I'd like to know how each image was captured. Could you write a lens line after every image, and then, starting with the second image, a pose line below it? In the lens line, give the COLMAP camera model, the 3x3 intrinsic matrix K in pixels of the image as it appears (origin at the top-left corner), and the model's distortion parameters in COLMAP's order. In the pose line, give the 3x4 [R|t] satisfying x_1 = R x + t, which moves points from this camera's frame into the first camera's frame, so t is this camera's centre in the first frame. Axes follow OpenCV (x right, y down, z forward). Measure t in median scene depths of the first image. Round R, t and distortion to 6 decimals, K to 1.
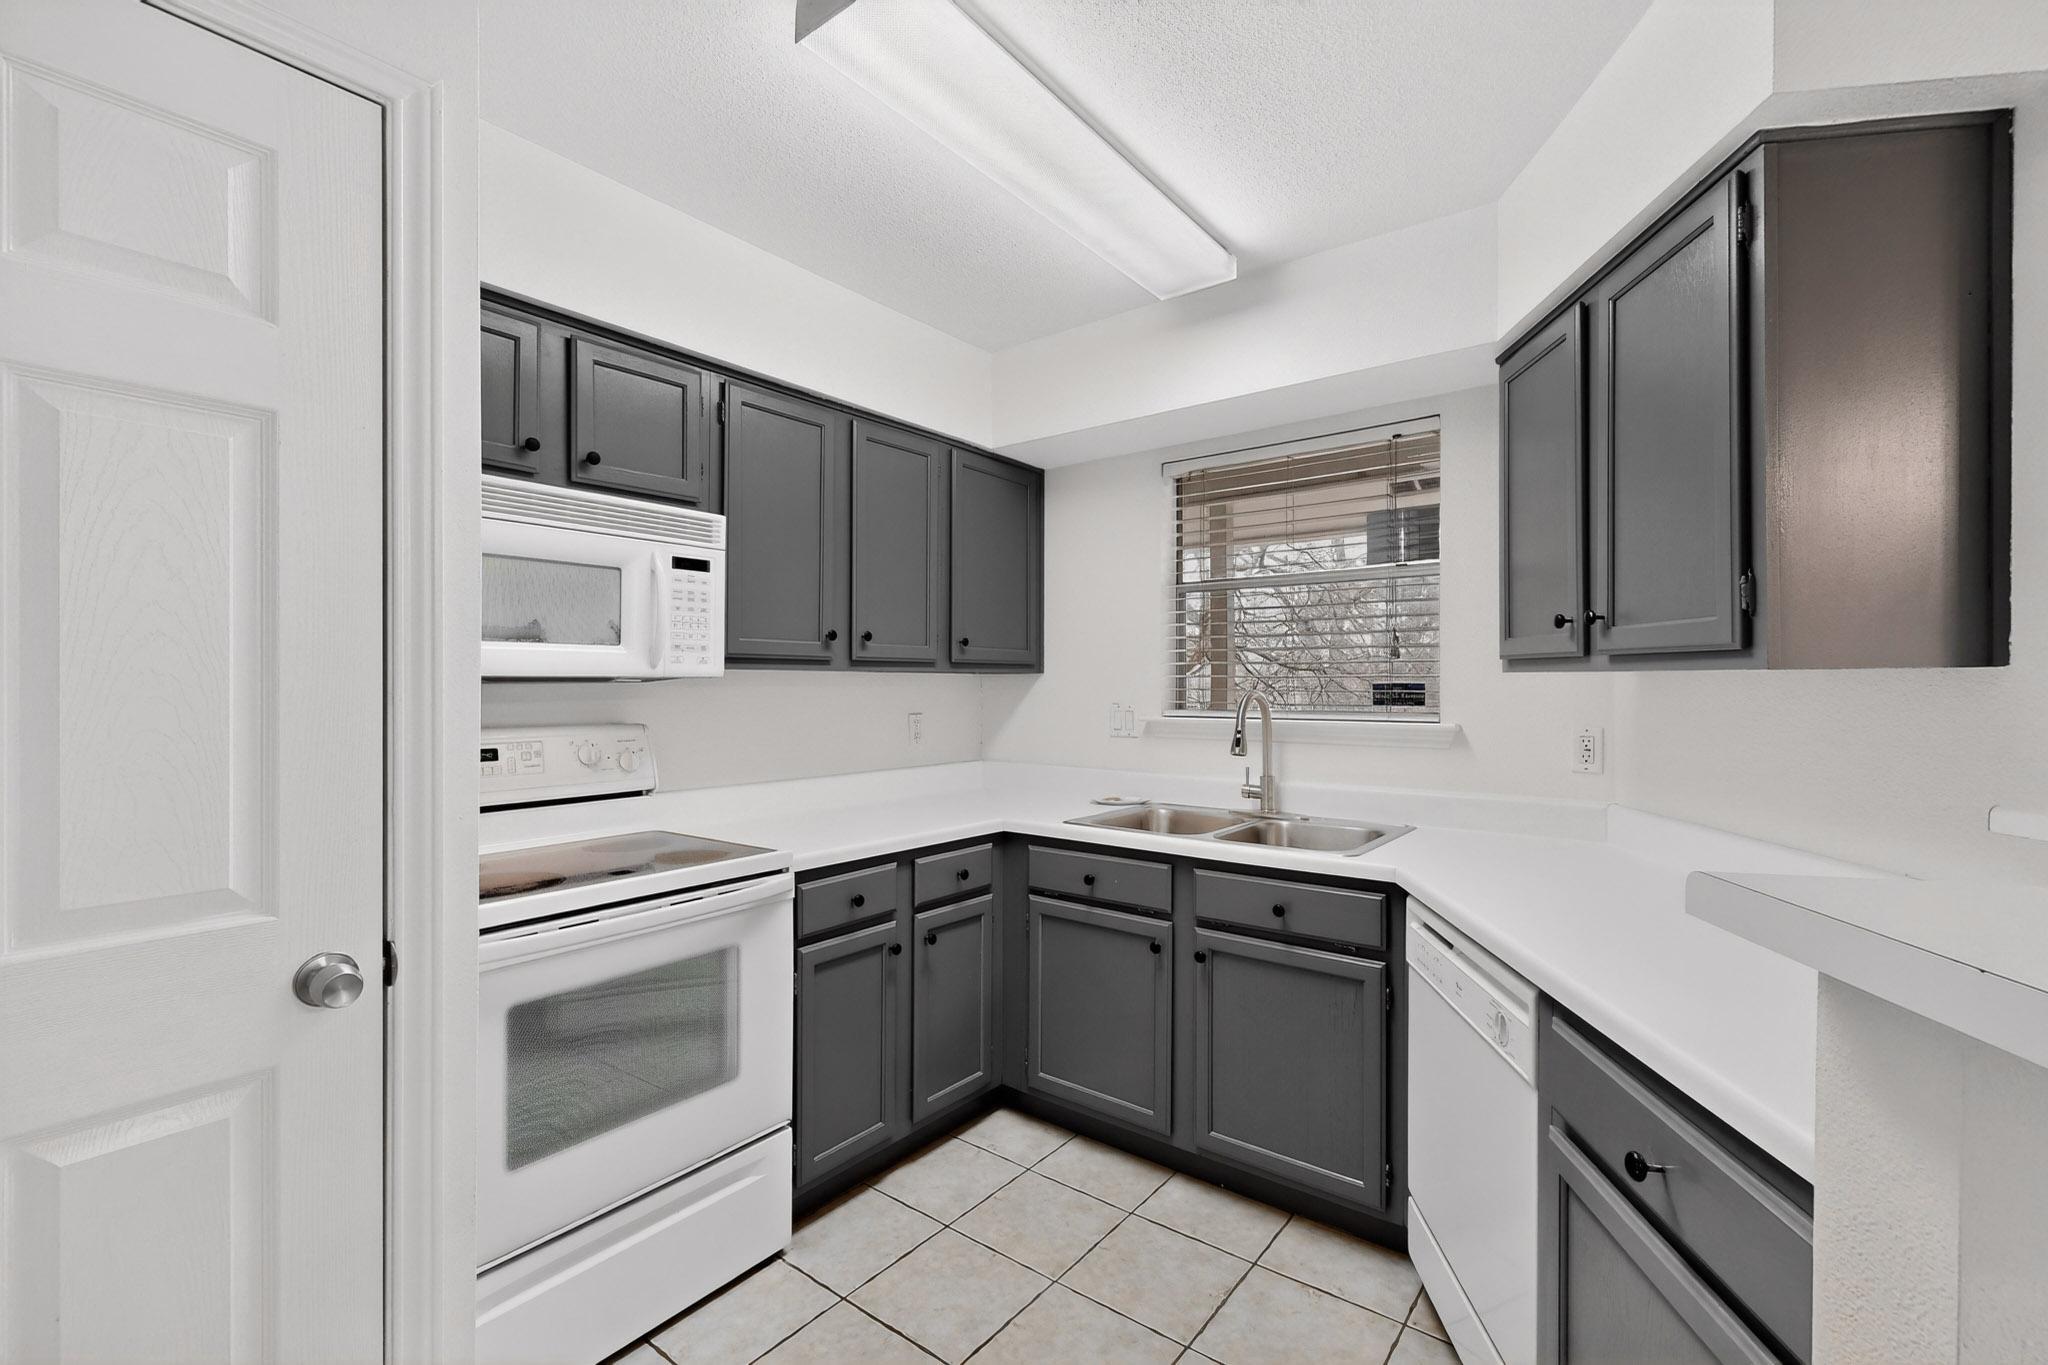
lens RADIAL K [[894.3, 0, 1033.1], [0, 894.3, 685.7], [0, 0, 1]] dist [0.000205, 0.000709]
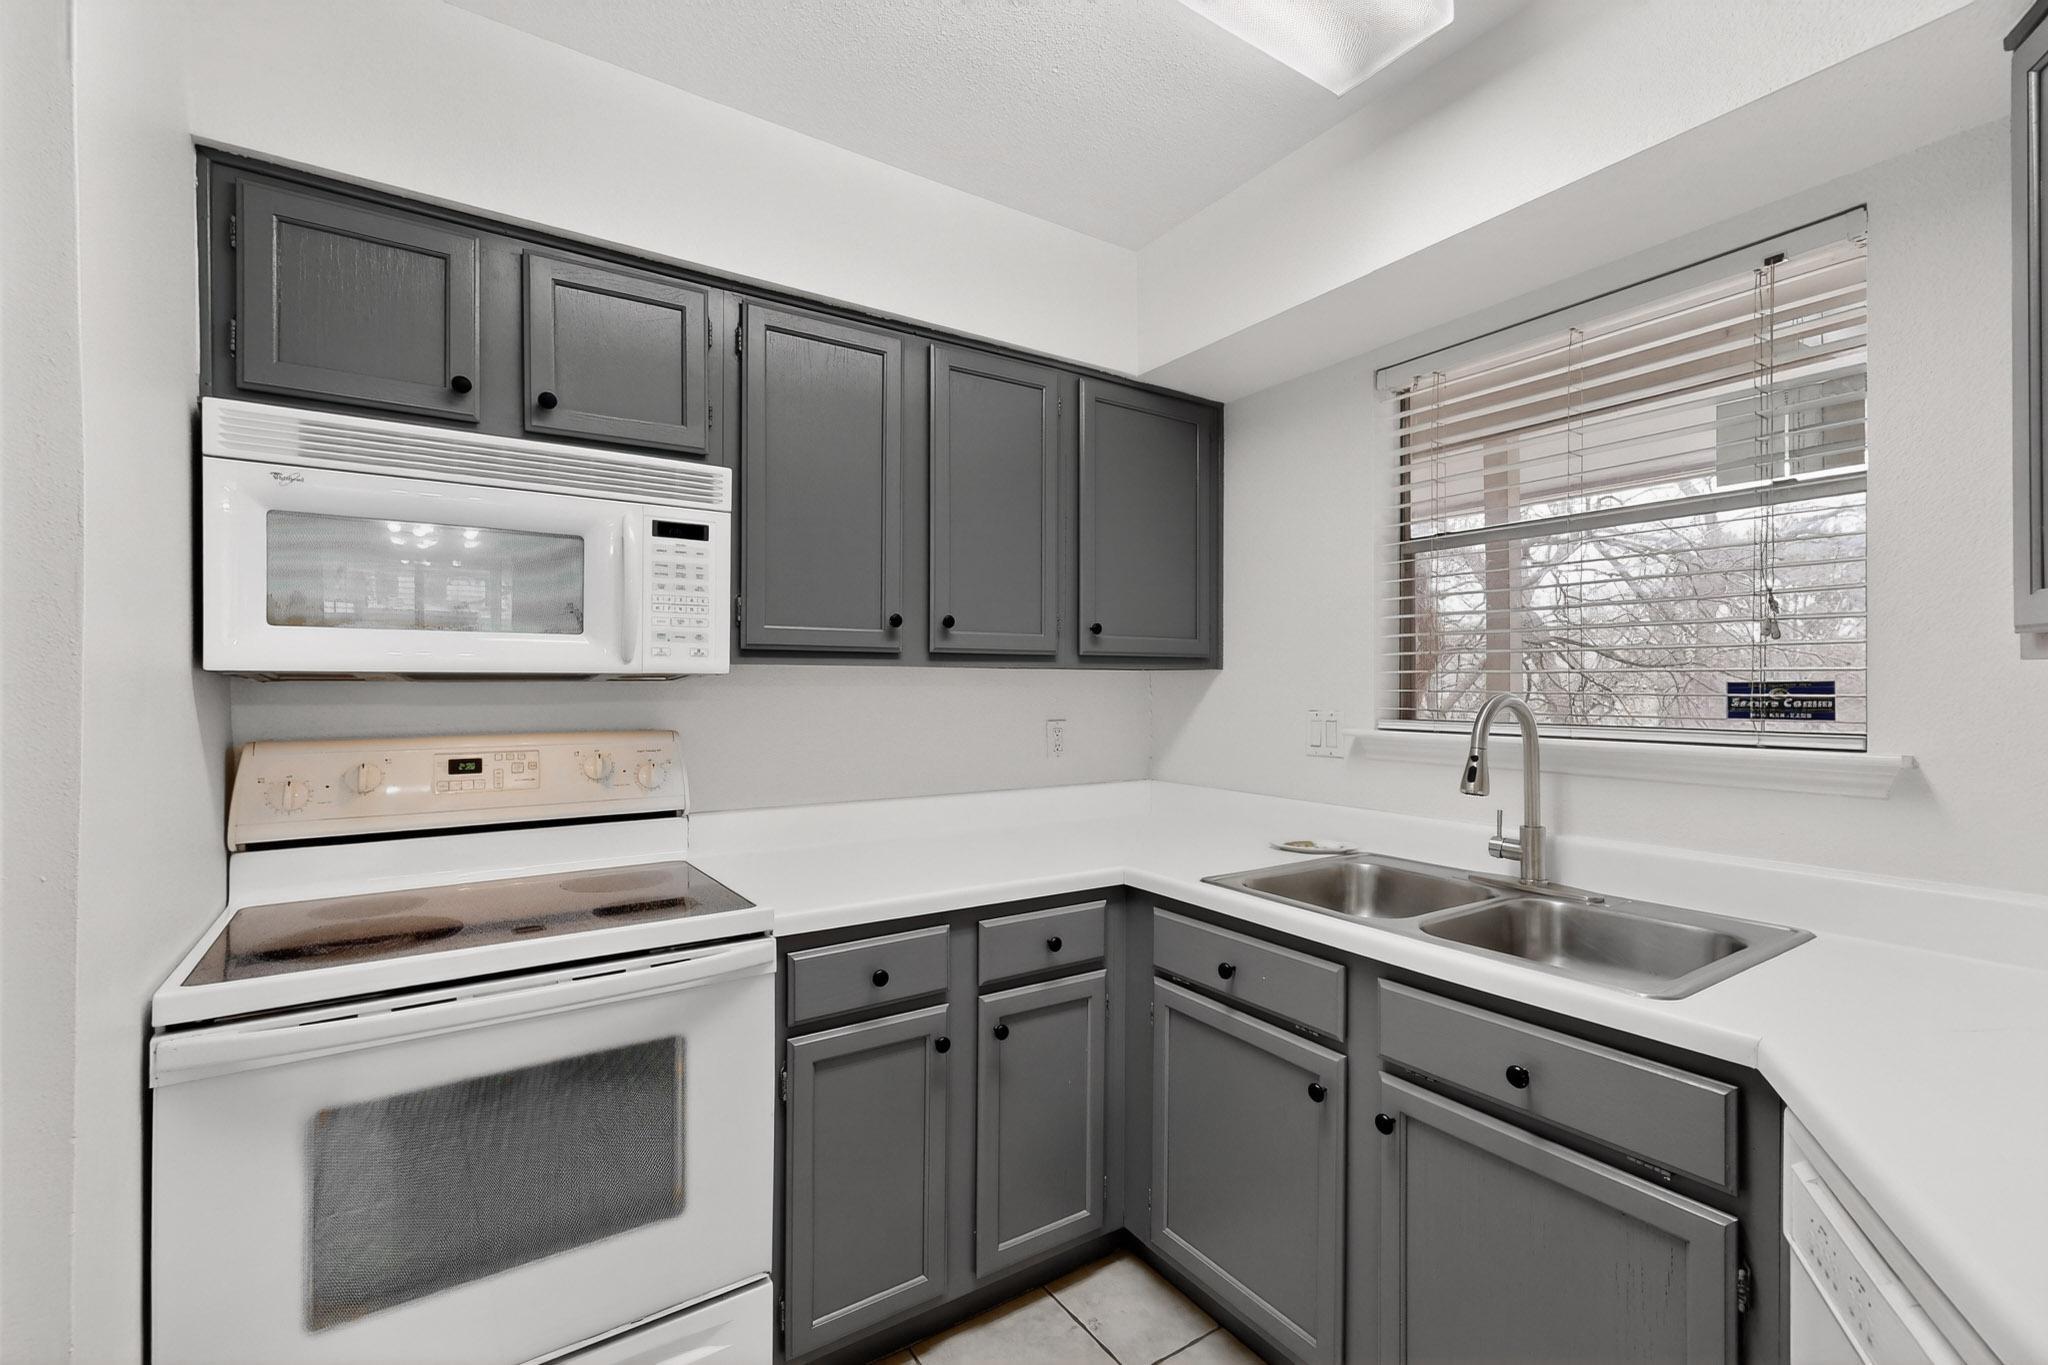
lens RADIAL K [[894.3, 0, 1032.3], [0, 894.3, 684.7], [0, 0, 1]] dist [0.000205, 0.000709]
pose [[0.947568, 0.000308, -0.319555, 0.150703], [-0.001119, 0.999997, -0.002355, 0.001266], [0.319554, 0.002589, 0.947565, 0.328105]]
